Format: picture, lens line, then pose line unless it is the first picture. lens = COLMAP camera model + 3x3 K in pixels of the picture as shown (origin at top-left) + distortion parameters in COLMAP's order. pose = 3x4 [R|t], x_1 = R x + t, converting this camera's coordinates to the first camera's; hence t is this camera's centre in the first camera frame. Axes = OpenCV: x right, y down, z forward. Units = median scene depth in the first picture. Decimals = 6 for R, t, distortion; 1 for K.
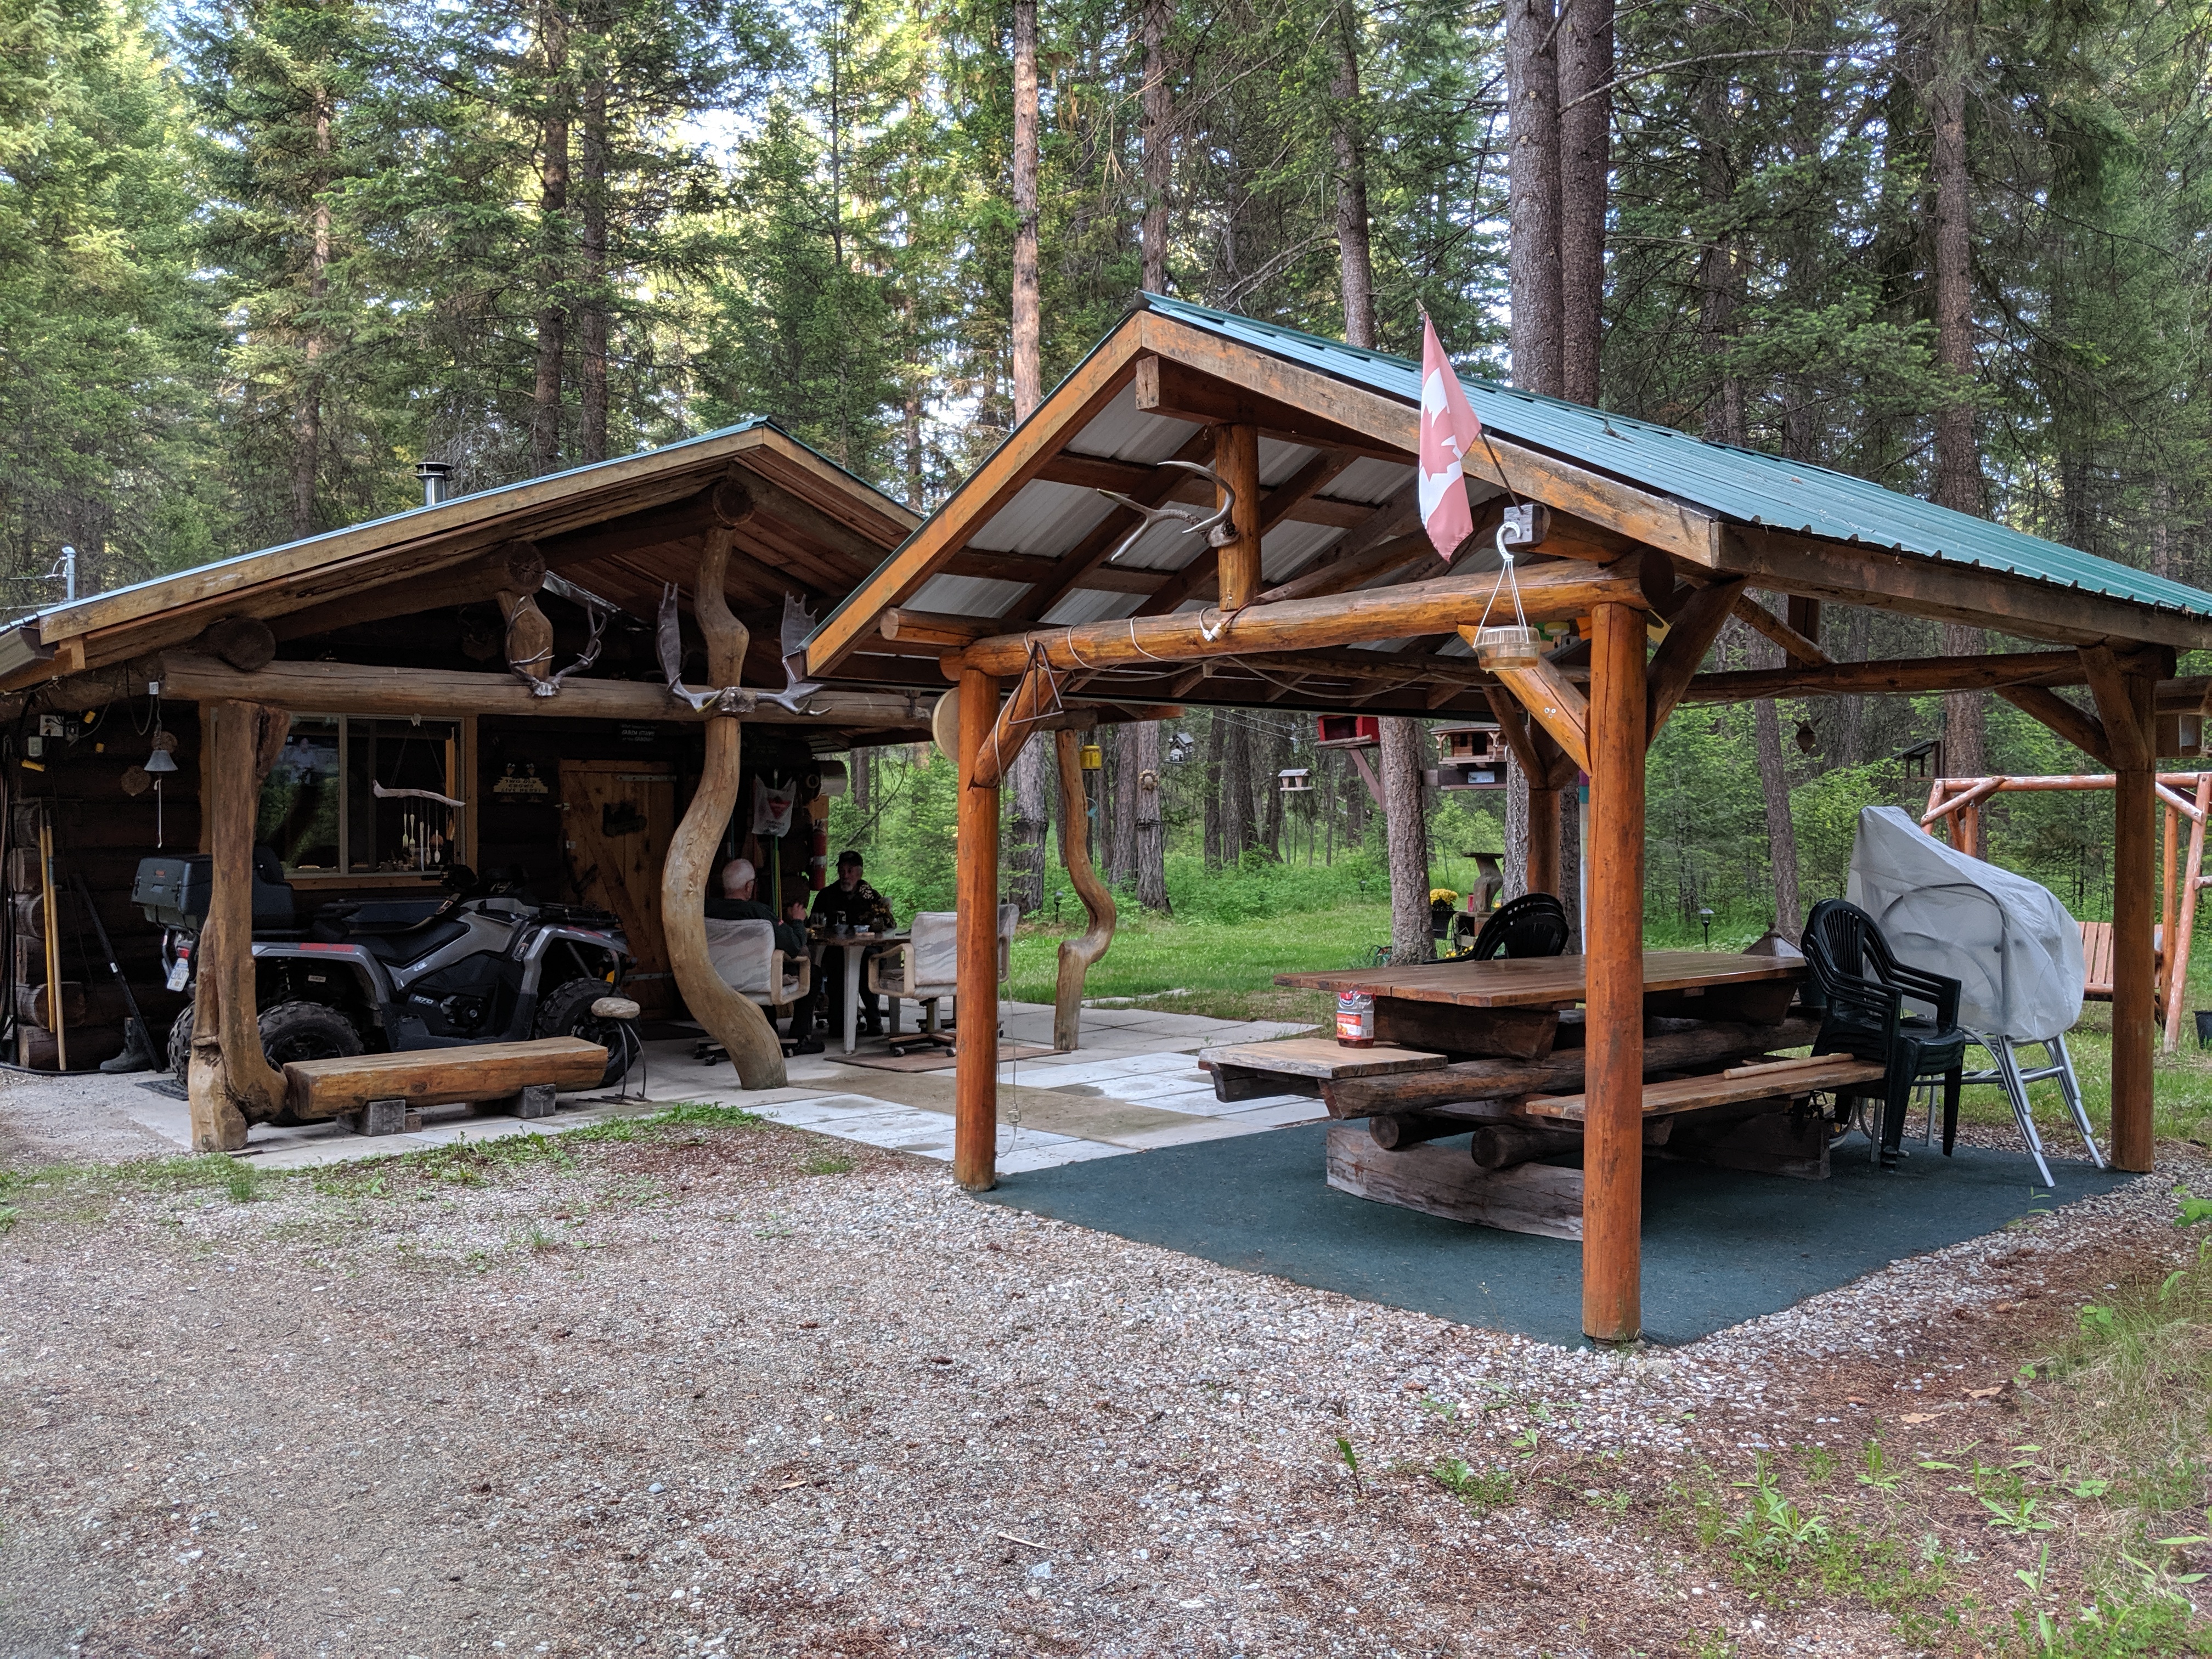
lens RADIAL K [[1721.4, 0, 1106.0], [0, 1721.4, 829.5], [0, 0, 1]] dist [0.039177, -0.095055]
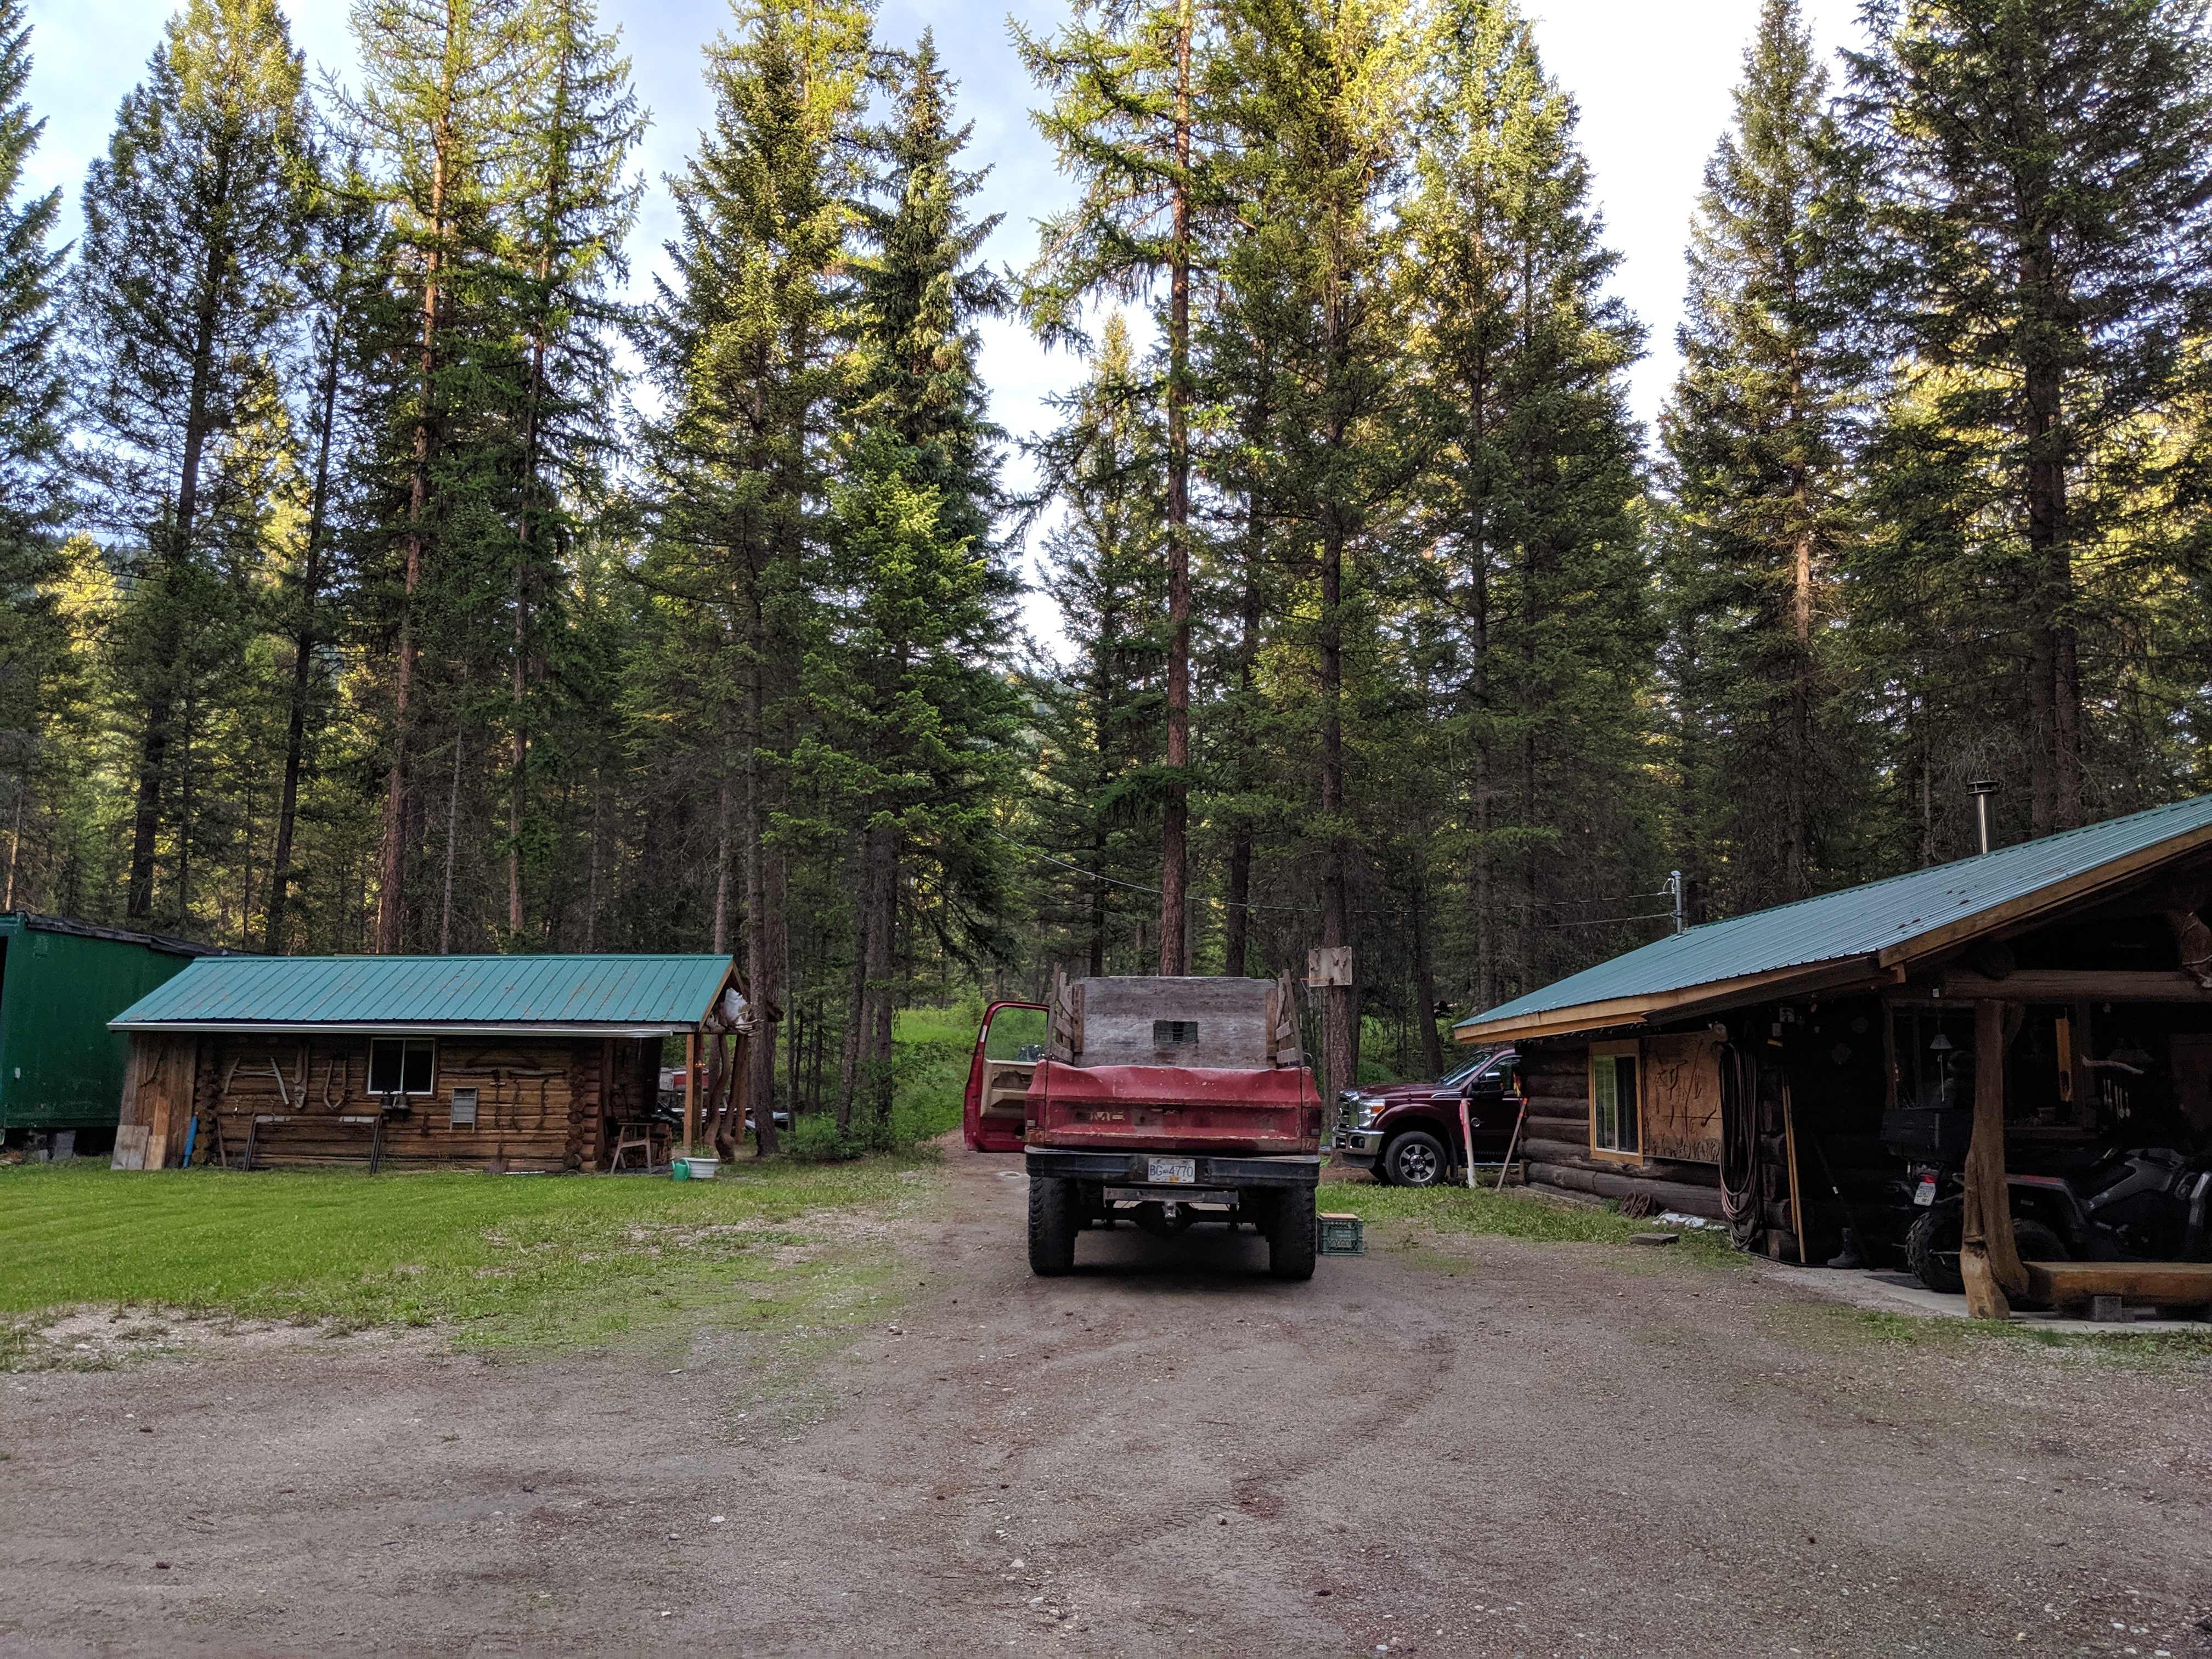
lens RADIAL K [[1721.4, 0, 1106.0], [0, 1721.4, 829.5], [0, 0, 1]] dist [0.039177, -0.095055]
pose [[0.721778, -0.088588, -0.686431, -0.028309], [-0.017676, 0.989092, -0.146235, 0.008399], [0.691898, 0.117683, 0.712339, -0.500140]]
